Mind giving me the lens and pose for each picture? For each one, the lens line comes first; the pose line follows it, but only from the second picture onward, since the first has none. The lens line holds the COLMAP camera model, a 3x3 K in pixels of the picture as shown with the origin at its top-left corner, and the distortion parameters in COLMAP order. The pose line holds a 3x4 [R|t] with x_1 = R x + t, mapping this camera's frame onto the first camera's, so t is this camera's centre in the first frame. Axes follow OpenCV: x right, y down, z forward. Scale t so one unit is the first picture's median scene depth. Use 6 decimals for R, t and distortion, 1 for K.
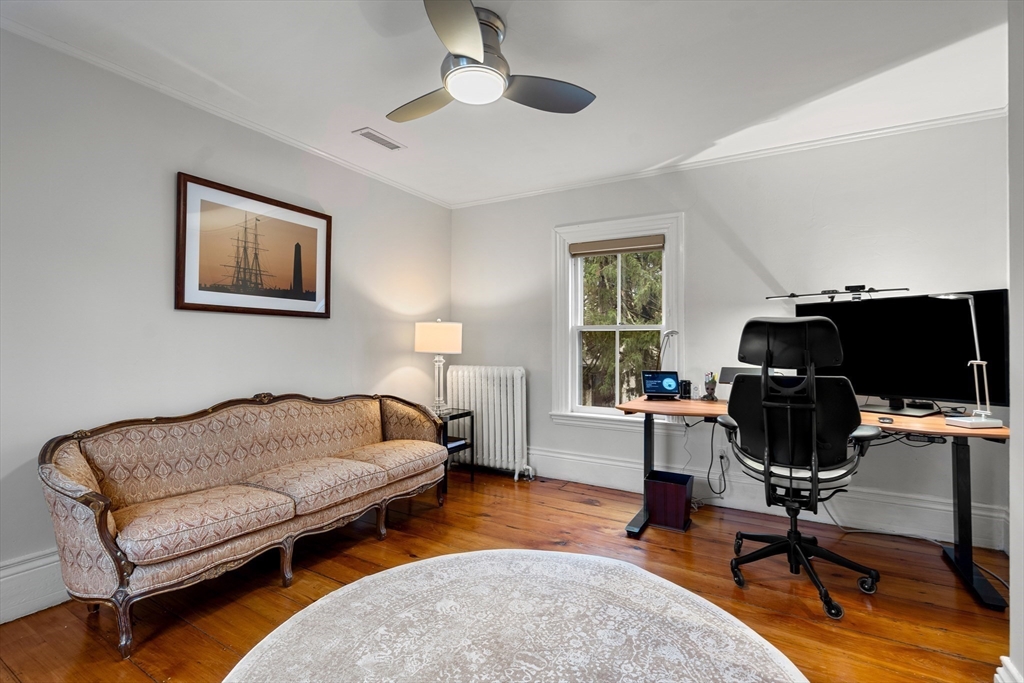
lens RADIAL K [[470.6, 0, 510.1], [0, 470.6, 341.7], [0, 0, 1]] dist [-0.002723, 0.000585]
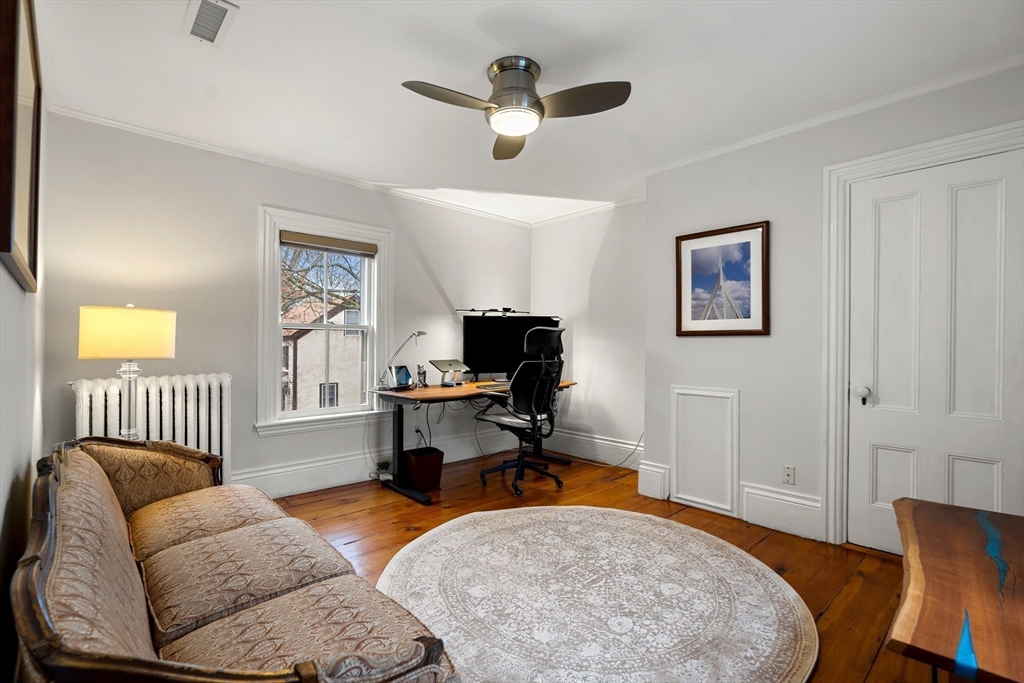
lens RADIAL K [[470.6, 0, 509.9], [0, 470.6, 340.4], [0, 0, 1]] dist [-0.002723, 0.000585]
pose [[0.287634, 0.000017, 0.957740, -0.864203], [-0.004539, 0.999989, 0.001345, -0.003917], [-0.957730, -0.004734, 0.287631, 0.483554]]
